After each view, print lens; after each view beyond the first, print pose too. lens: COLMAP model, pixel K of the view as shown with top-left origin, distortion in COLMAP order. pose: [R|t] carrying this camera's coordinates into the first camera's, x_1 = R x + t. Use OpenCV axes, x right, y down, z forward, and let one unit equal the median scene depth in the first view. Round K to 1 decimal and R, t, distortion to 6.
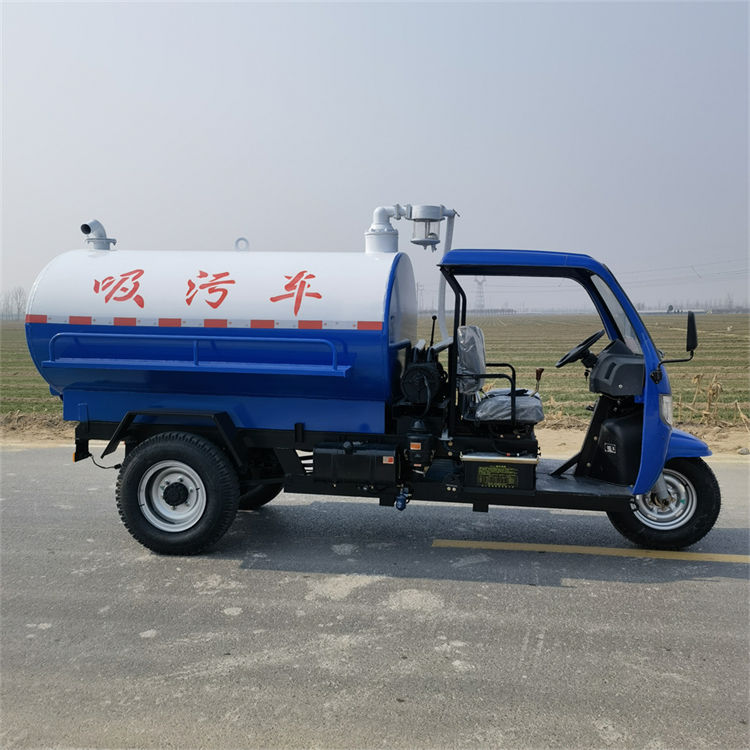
lens RADIAL K [[814.9, 0, 373.9], [0, 814.9, 411.1], [0, 0, 1]] dist [0.092200, 0.001036]
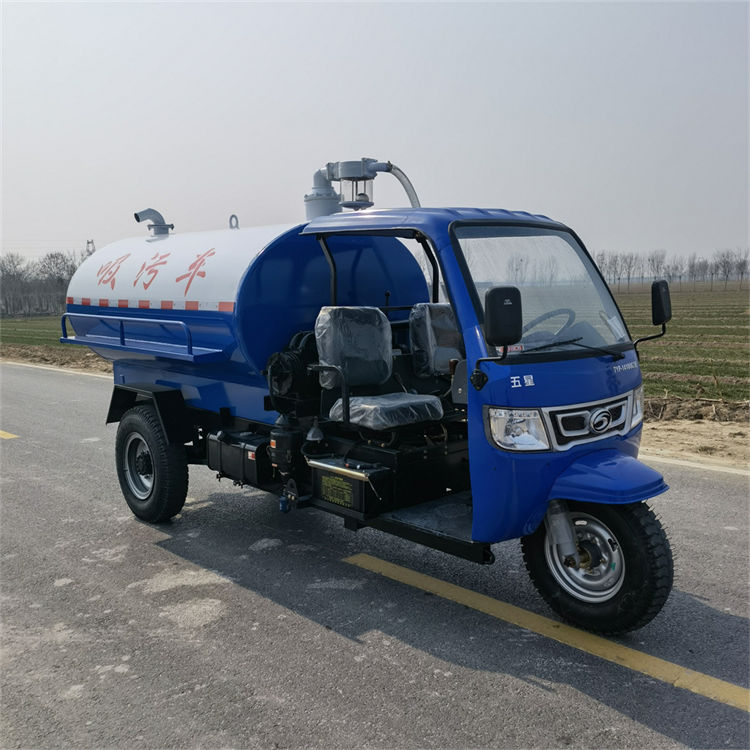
lens RADIAL K [[798.4, 0, 318.5], [0, 798.4, 412.6], [0, 0, 1]] dist [0.111295, 0.011736]
pose [[0.775171, 0.079827, -0.626688, 0.638414], [-0.048898, 0.996590, 0.066461, -0.051168], [0.629856, -0.020875, 0.776431, 0.361717]]
